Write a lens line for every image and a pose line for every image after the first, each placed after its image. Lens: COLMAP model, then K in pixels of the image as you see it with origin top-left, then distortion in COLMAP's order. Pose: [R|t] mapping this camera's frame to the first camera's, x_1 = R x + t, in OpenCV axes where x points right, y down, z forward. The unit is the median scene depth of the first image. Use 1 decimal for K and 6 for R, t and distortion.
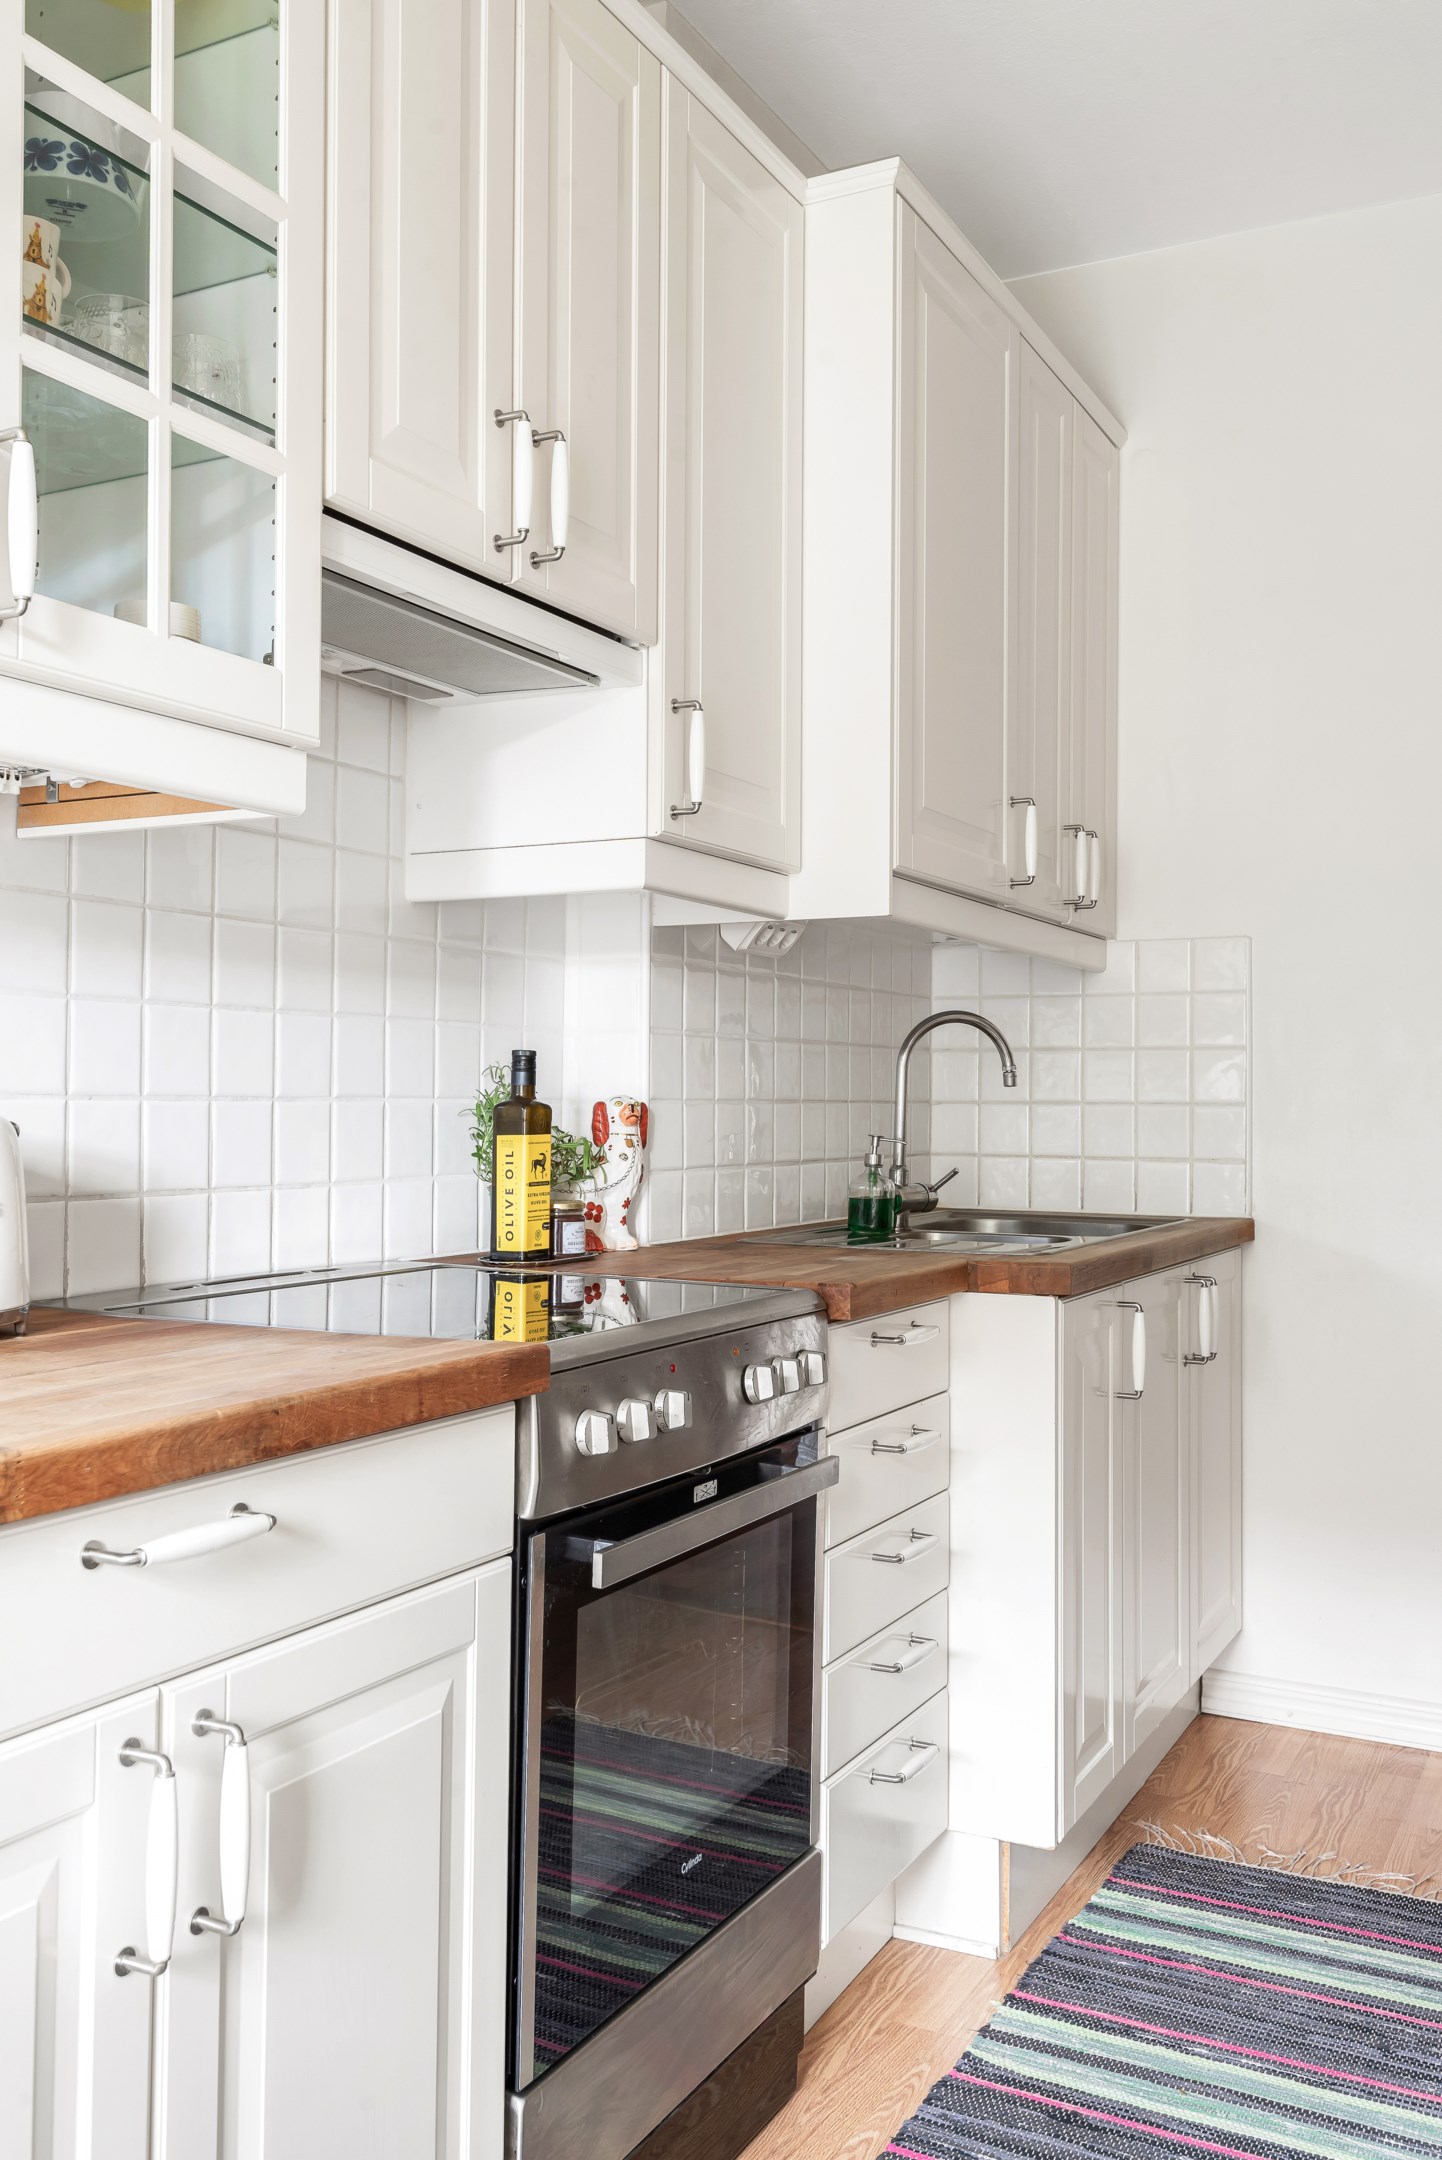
lens RADIAL K [[1919.9, 0, 715.7], [0, 1919.9, 1077.2], [0, 0, 1]] dist [0.030085, -0.031273]
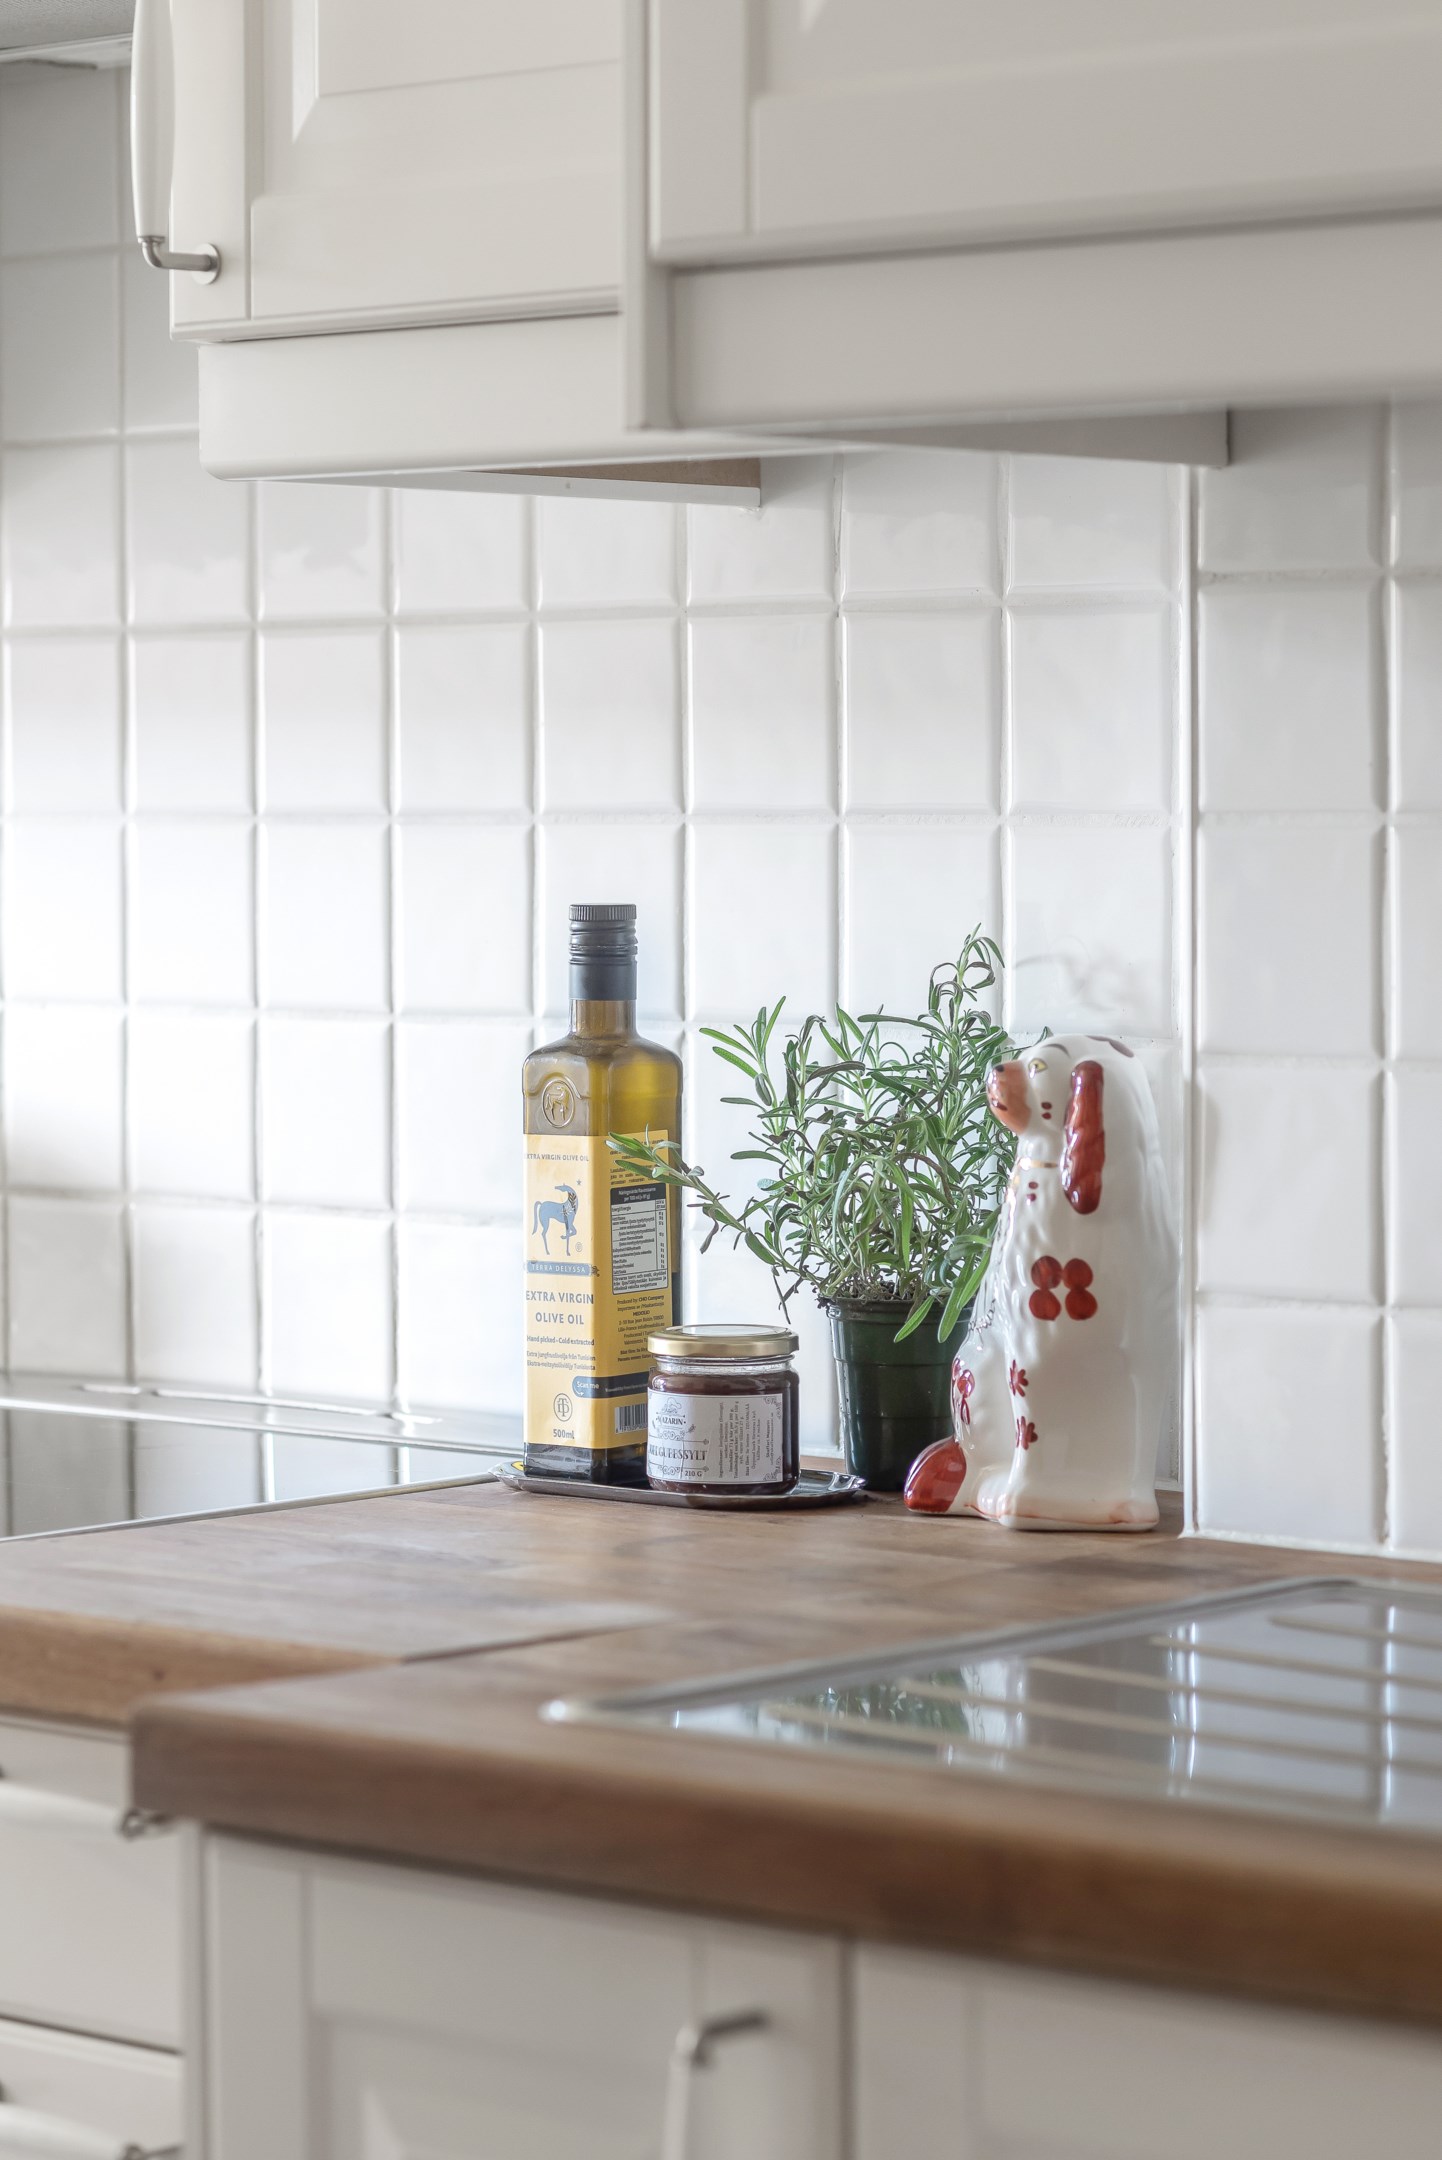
lens RADIAL K [[6279.1, 0, 706.2], [0, 6279.1, 1100.8], [0, 0, 1]] dist [0.061270, 0.000000]
pose [[-0.287418, 0.047198, -0.956642, 1.055800], [0.018552, 0.998872, 0.043707, -0.028710], [0.957626, -0.005186, -0.287969, 1.382484]]
